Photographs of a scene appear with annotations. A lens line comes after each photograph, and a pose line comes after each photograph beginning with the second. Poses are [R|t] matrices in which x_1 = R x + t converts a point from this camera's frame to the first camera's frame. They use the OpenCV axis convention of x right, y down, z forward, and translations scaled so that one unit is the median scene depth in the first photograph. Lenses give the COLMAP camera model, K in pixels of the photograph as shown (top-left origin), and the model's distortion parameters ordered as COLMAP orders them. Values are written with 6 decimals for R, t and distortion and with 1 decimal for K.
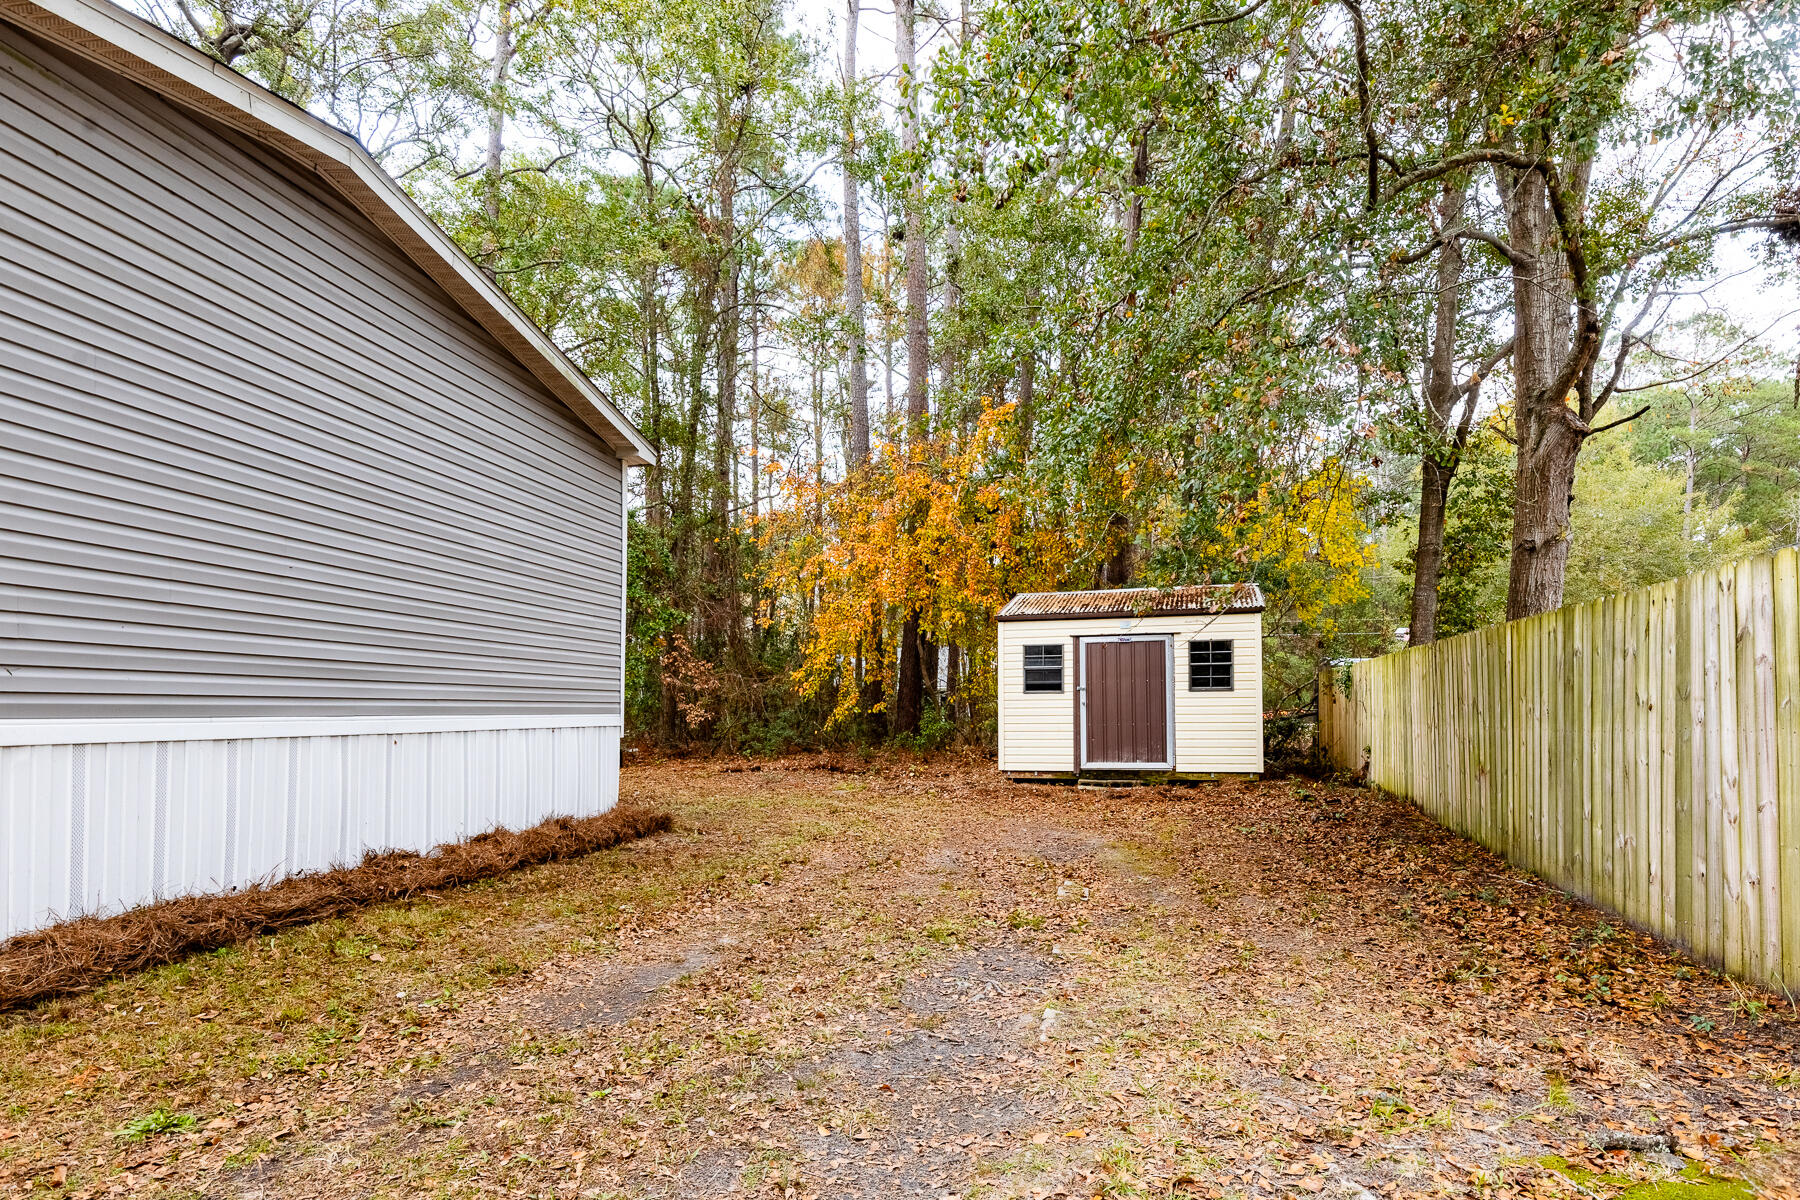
lens RADIAL K [[975.3, 0, 899.7], [0, 975.3, 692.8], [0, 0, 1]] dist [-0.015443, -0.001057]
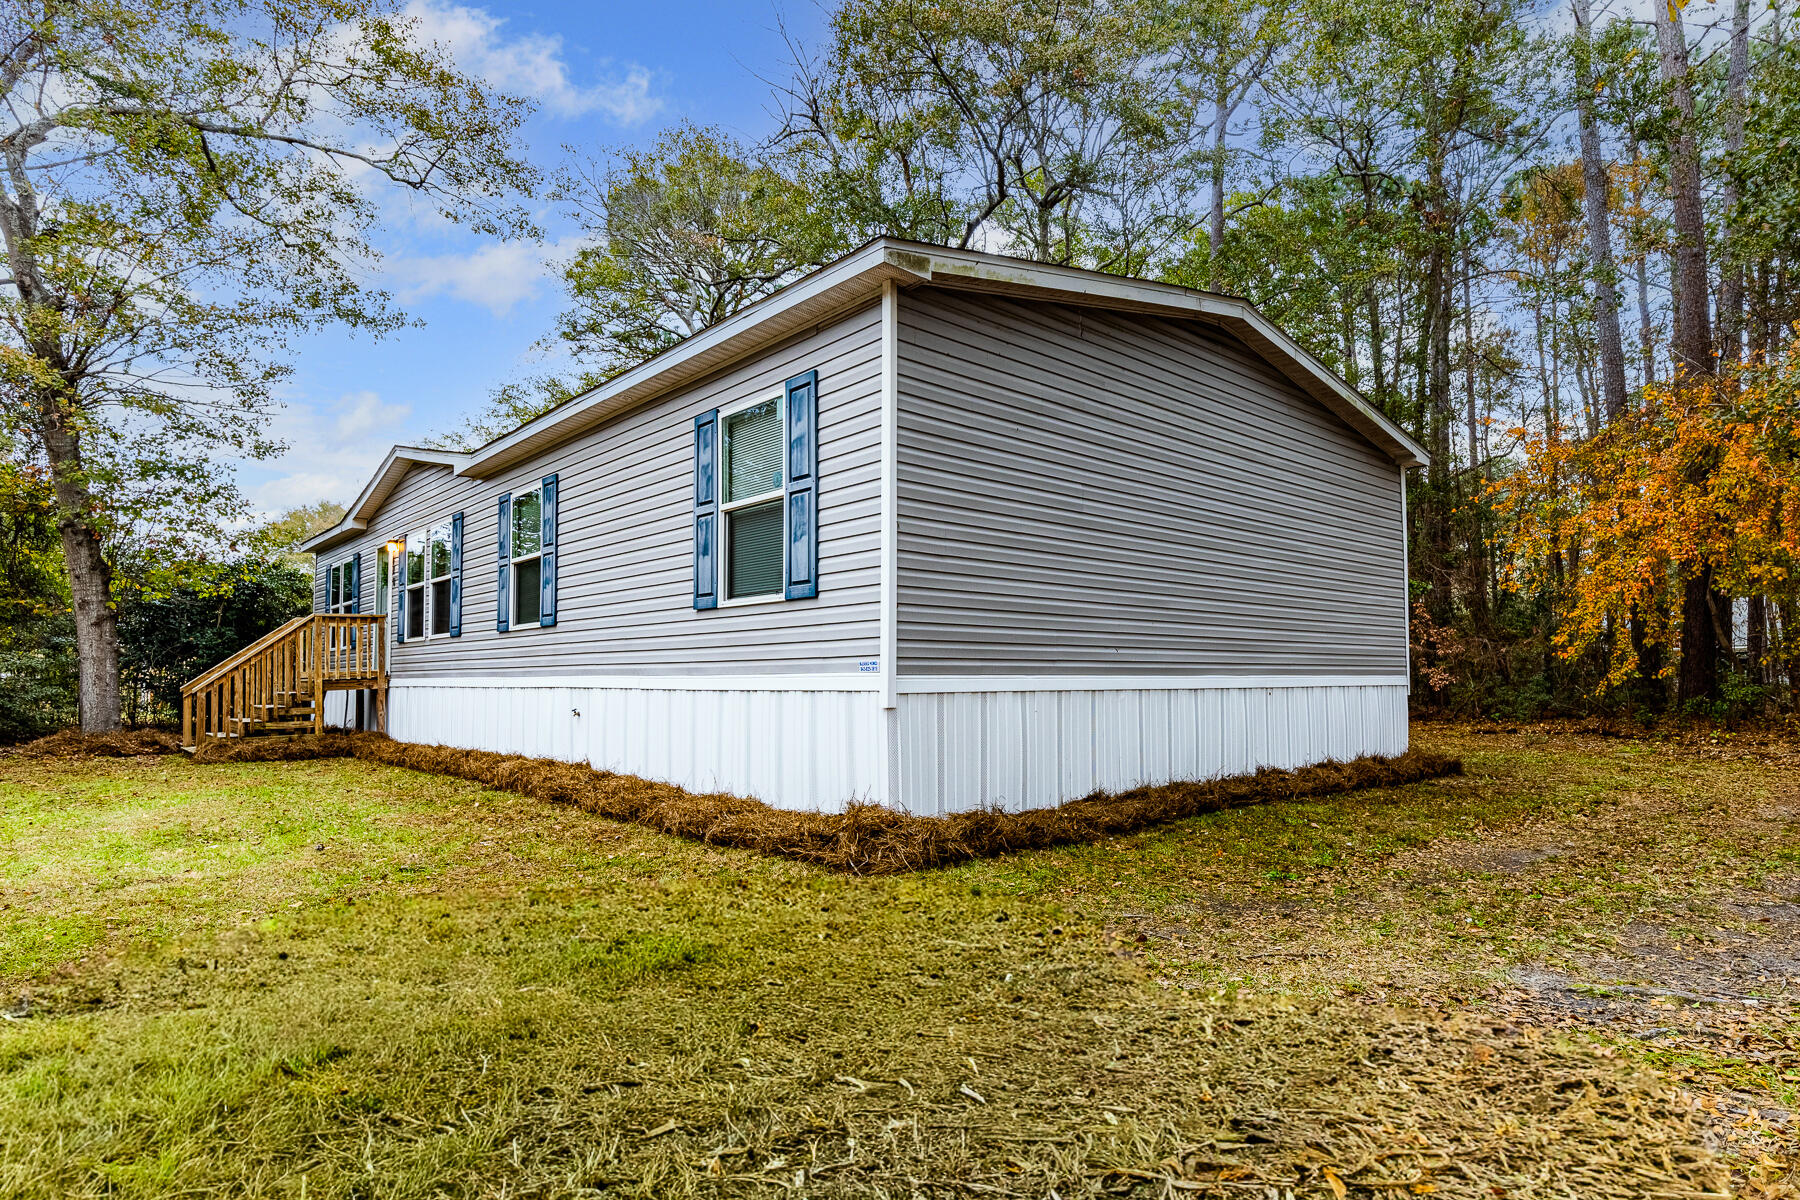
lens RADIAL K [[975.3, 0, 848.9], [0, 975.3, 629.9], [0, 0, 1]] dist [-0.015443, -0.001057]
pose [[0.768533, -0.025985, -0.639283, -0.030640], [0.007664, 0.999477, -0.031412, -0.001845], [0.639765, 0.019242, 0.768330, -0.240288]]
